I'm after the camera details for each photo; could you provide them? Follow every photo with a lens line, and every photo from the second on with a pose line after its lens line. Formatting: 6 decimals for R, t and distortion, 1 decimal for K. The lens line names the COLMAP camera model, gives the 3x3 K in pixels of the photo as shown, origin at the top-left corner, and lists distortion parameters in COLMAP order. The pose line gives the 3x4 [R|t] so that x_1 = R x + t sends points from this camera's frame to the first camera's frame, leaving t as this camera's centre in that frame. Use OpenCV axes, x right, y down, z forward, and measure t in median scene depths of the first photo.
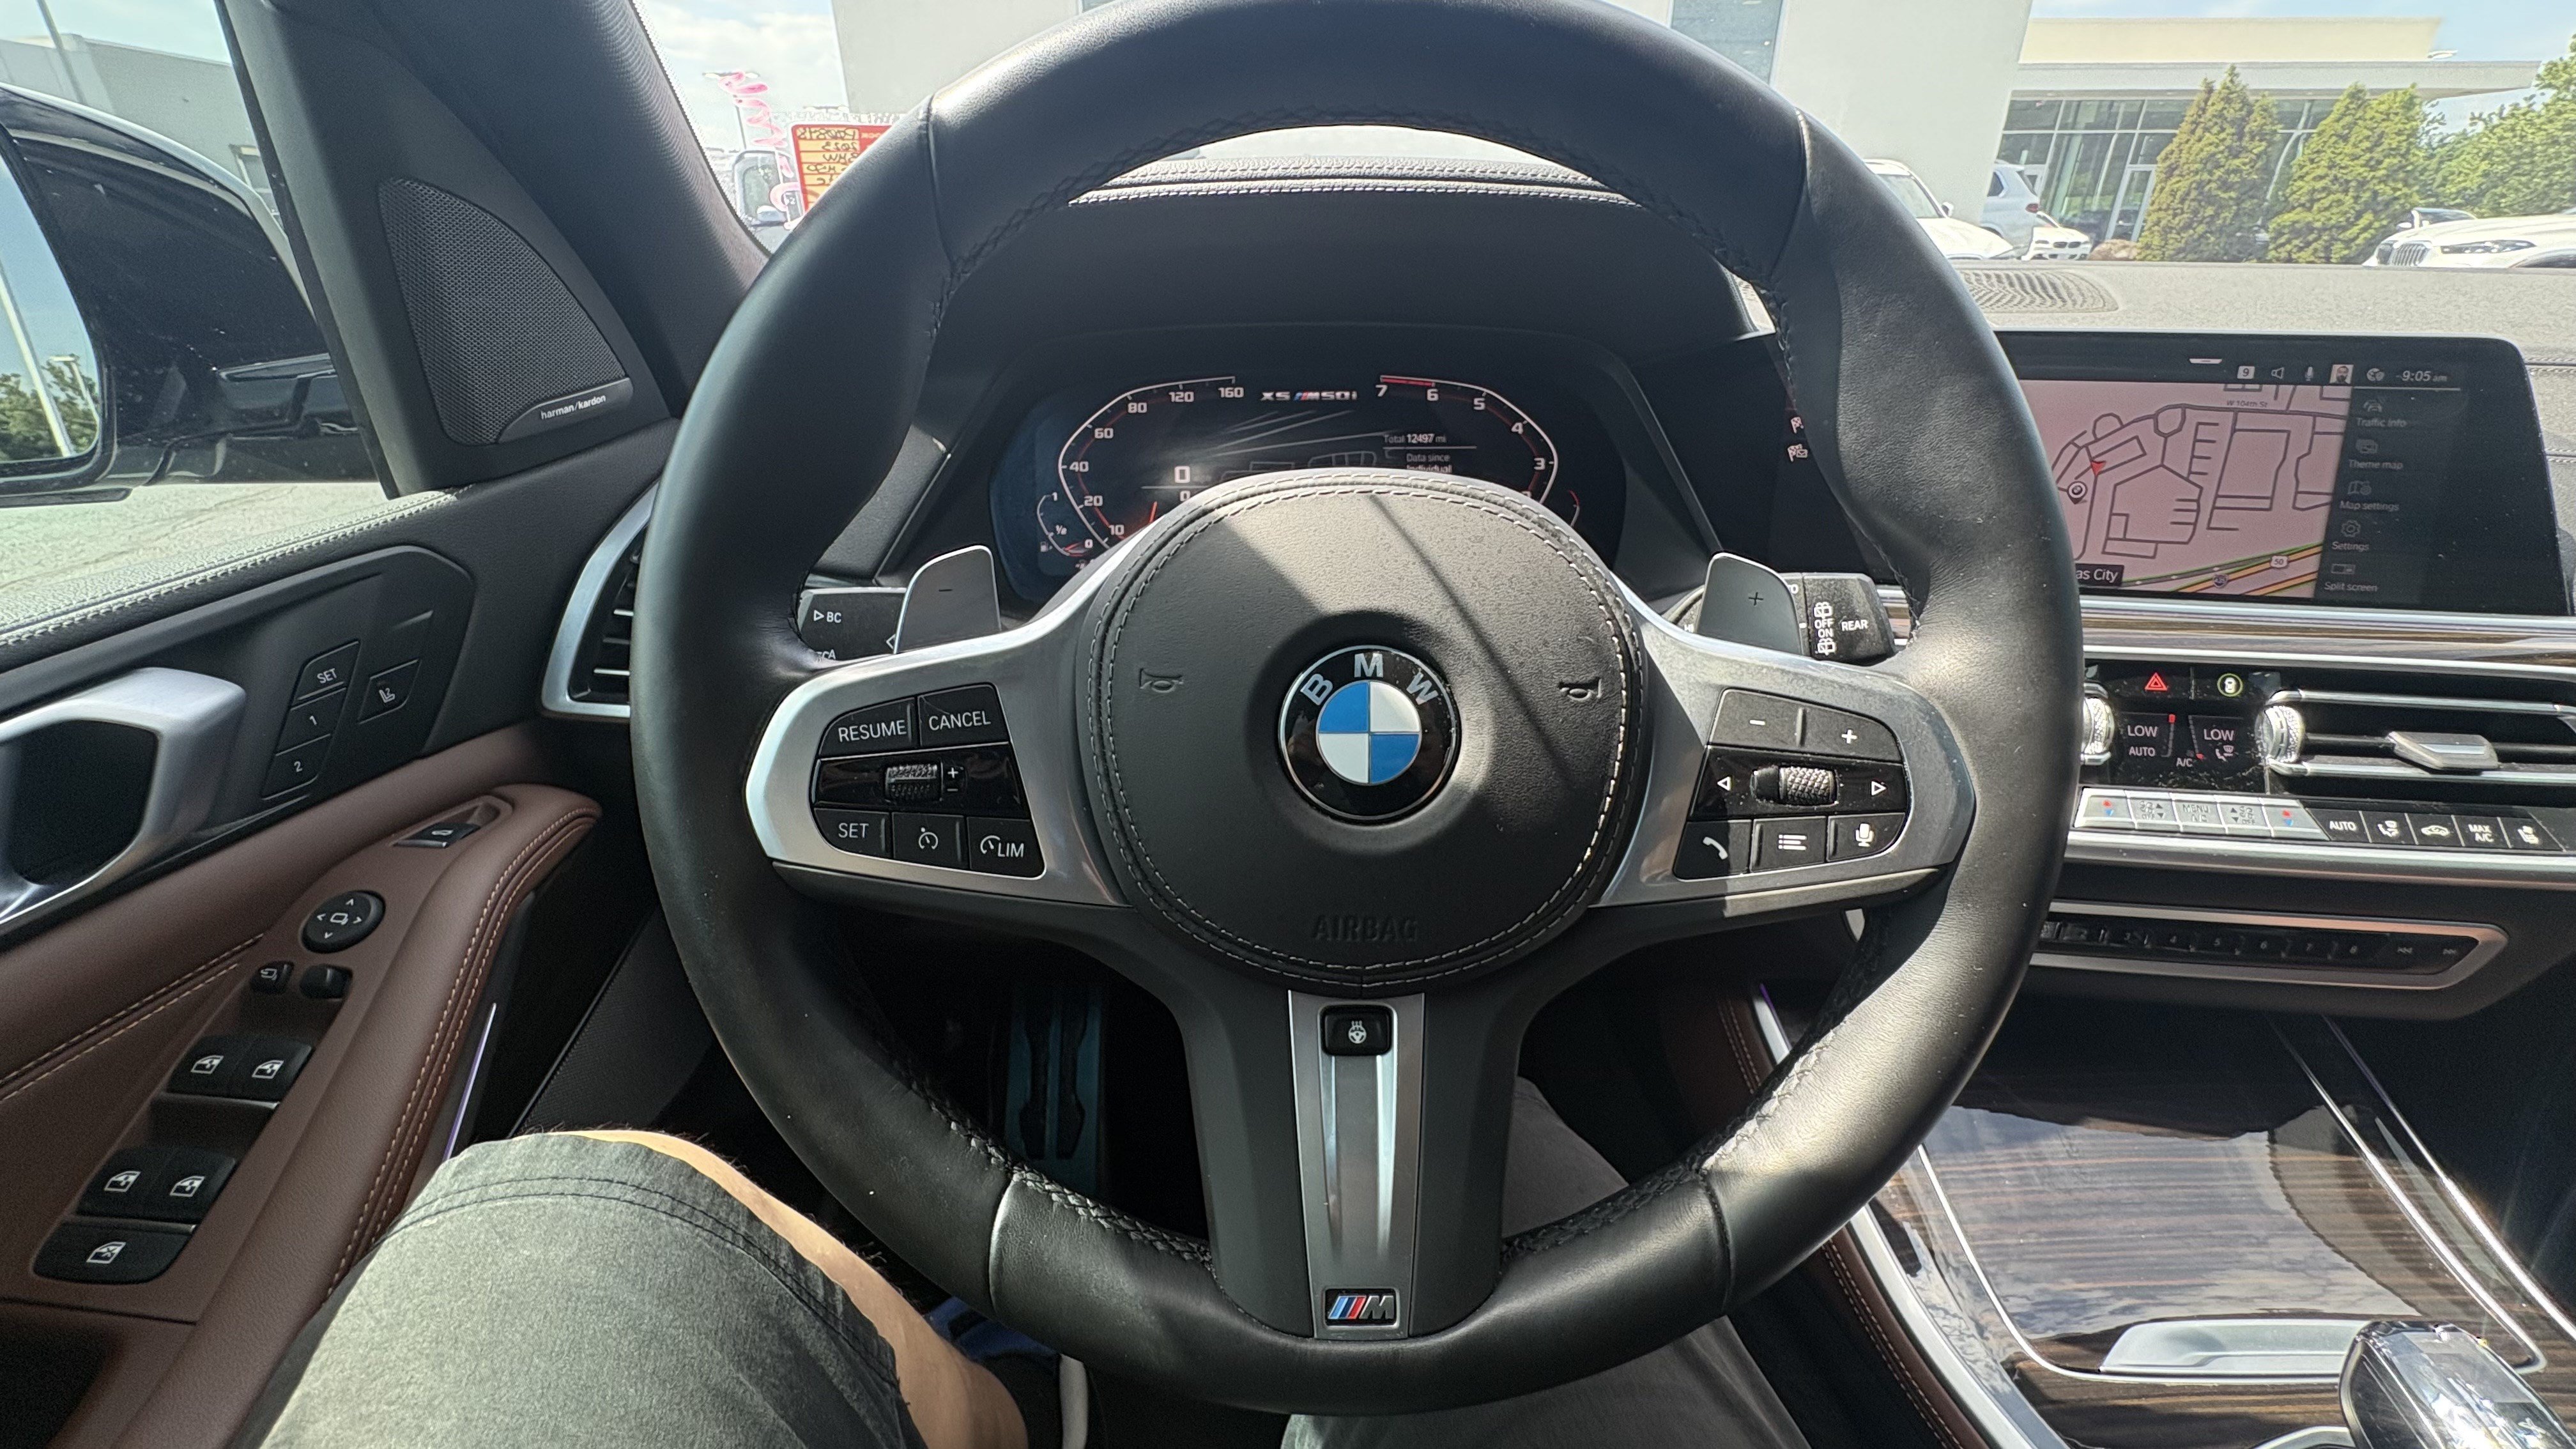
lens RADIAL K [[1038.7, 0, 1297.1], [0, 1038.7, 725.0], [0, 0, 1]] dist [-0.015301, 0.000244]
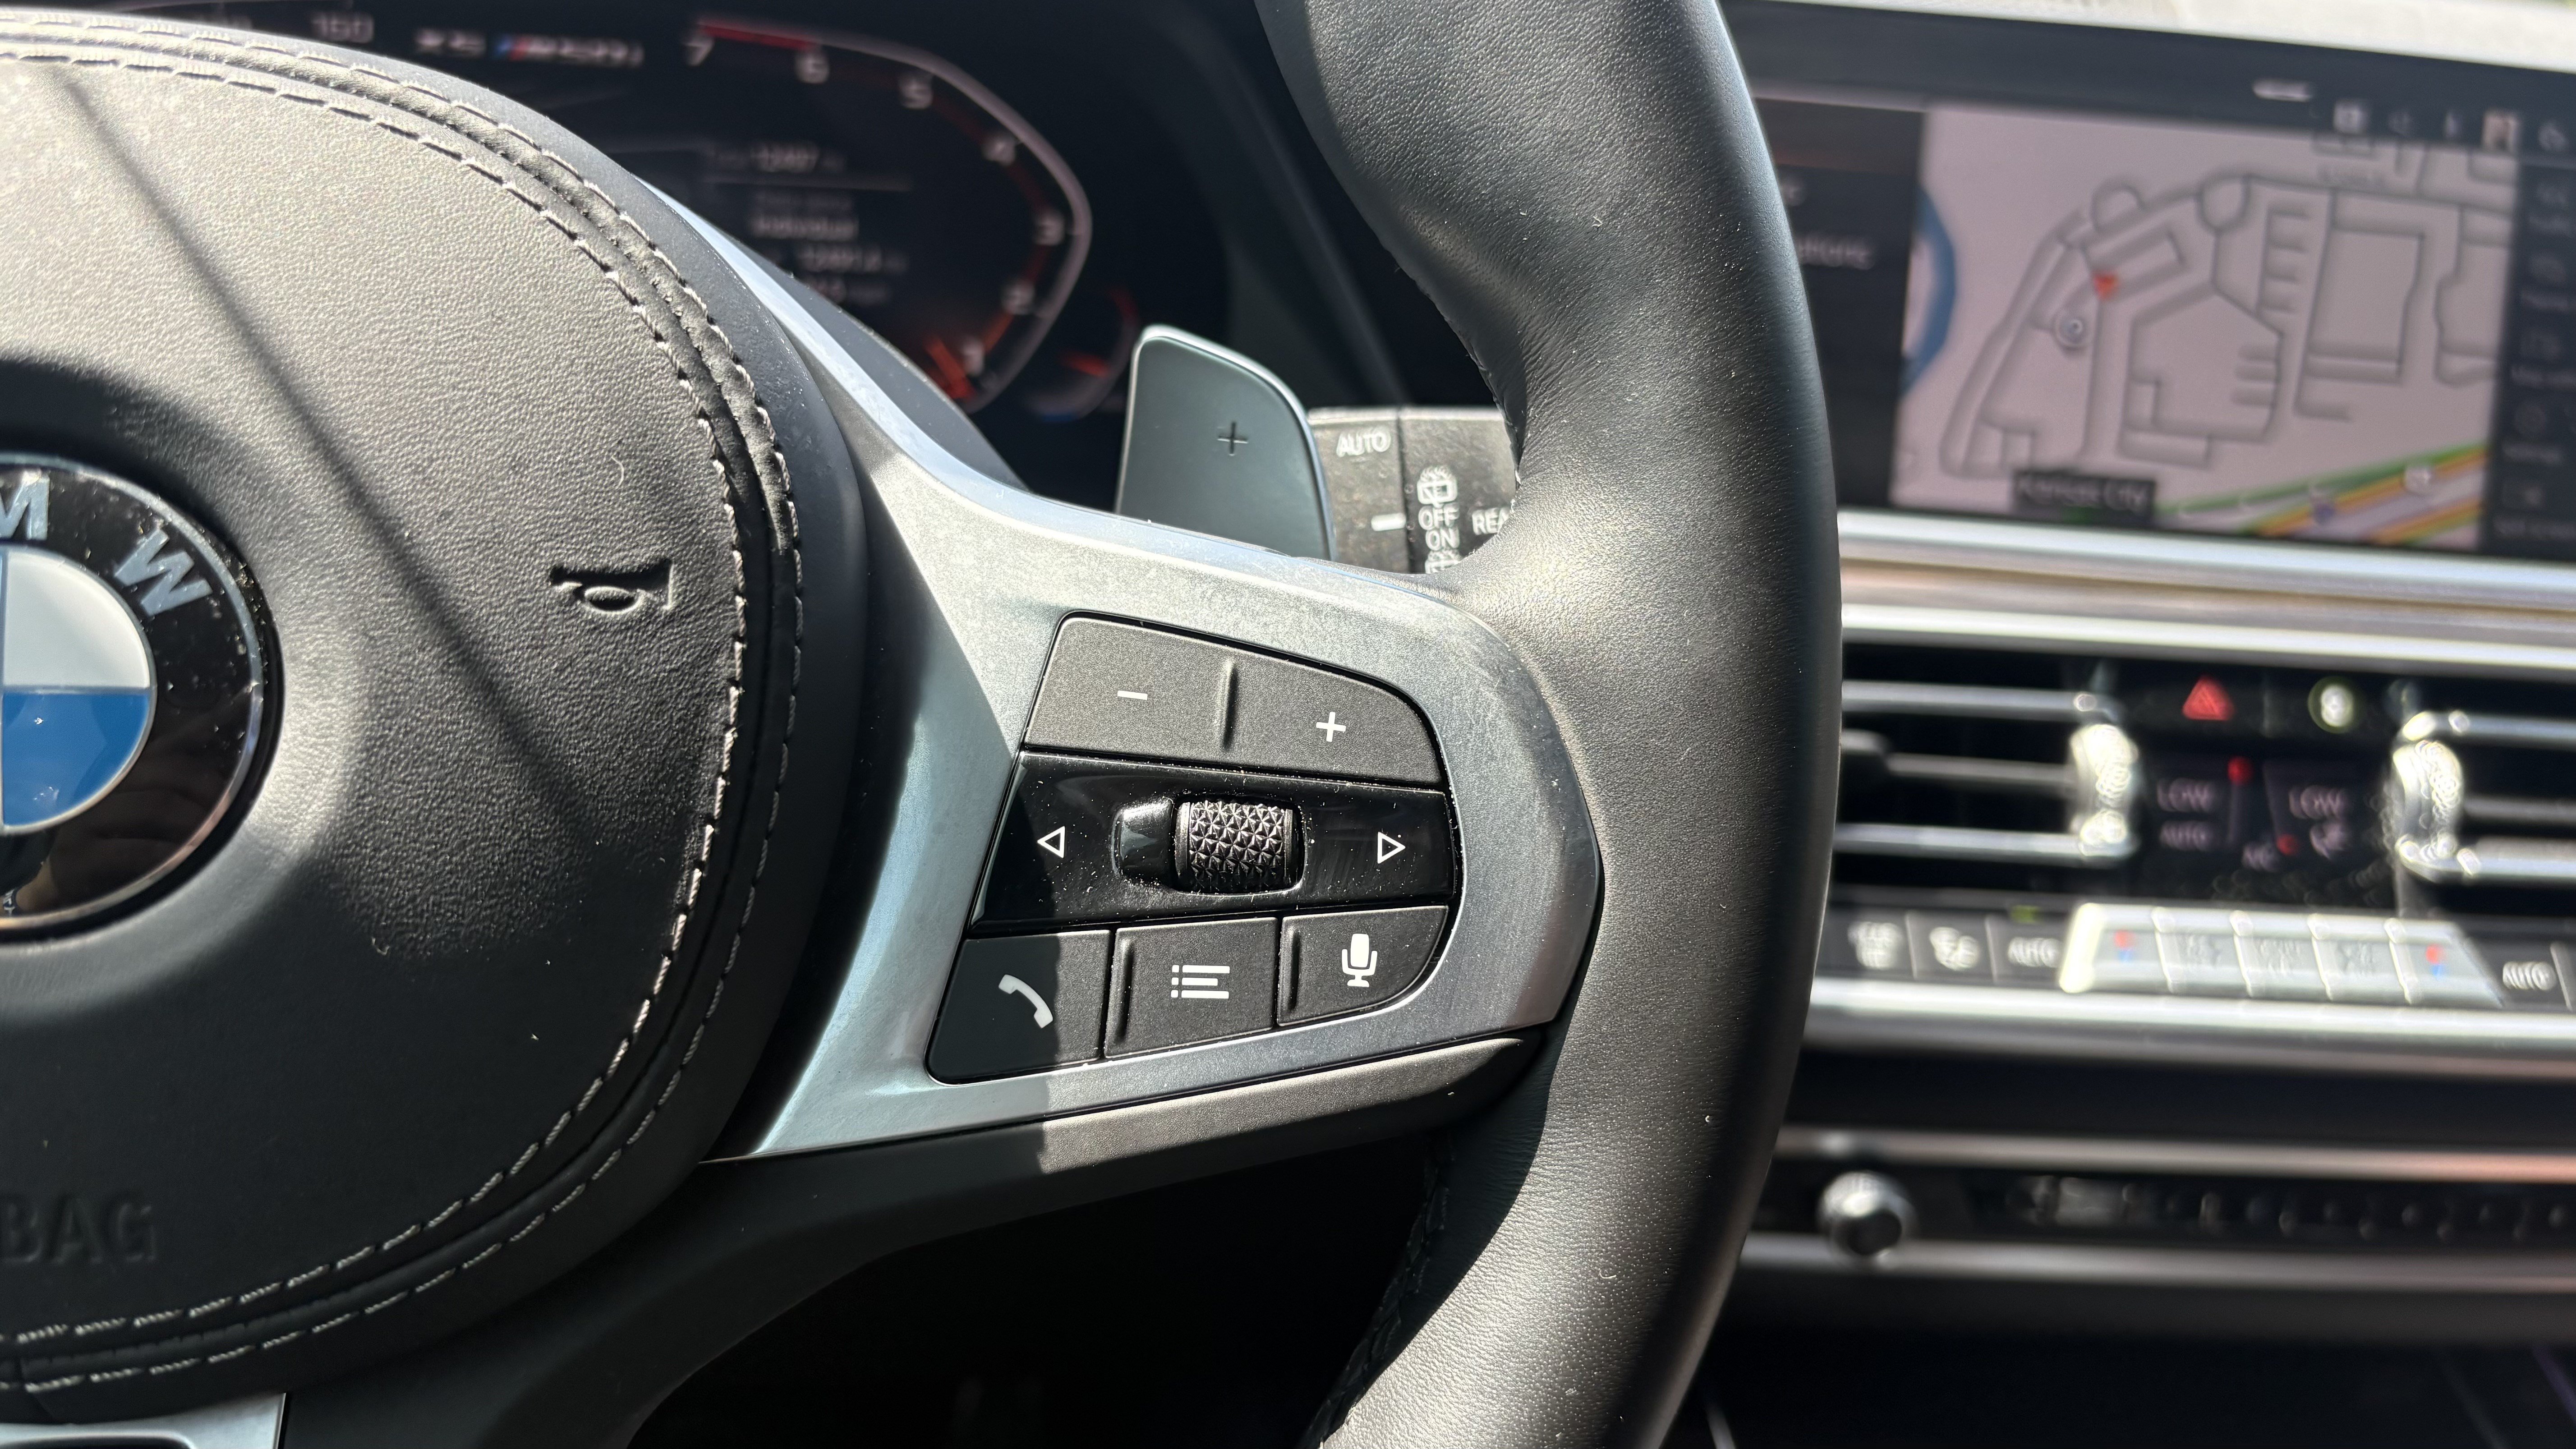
lens RADIAL K [[2069.2, 0, 1288.4], [0, 2069.2, 716.8], [0, 0, 1]] dist [0.003669, -0.046500]
pose [[0.978312, 0.012013, 0.206786, 0.305212], [0.001113, 0.997998, -0.063241, 0.053661], [-0.207132, 0.062100, 0.976340, 0.163701]]
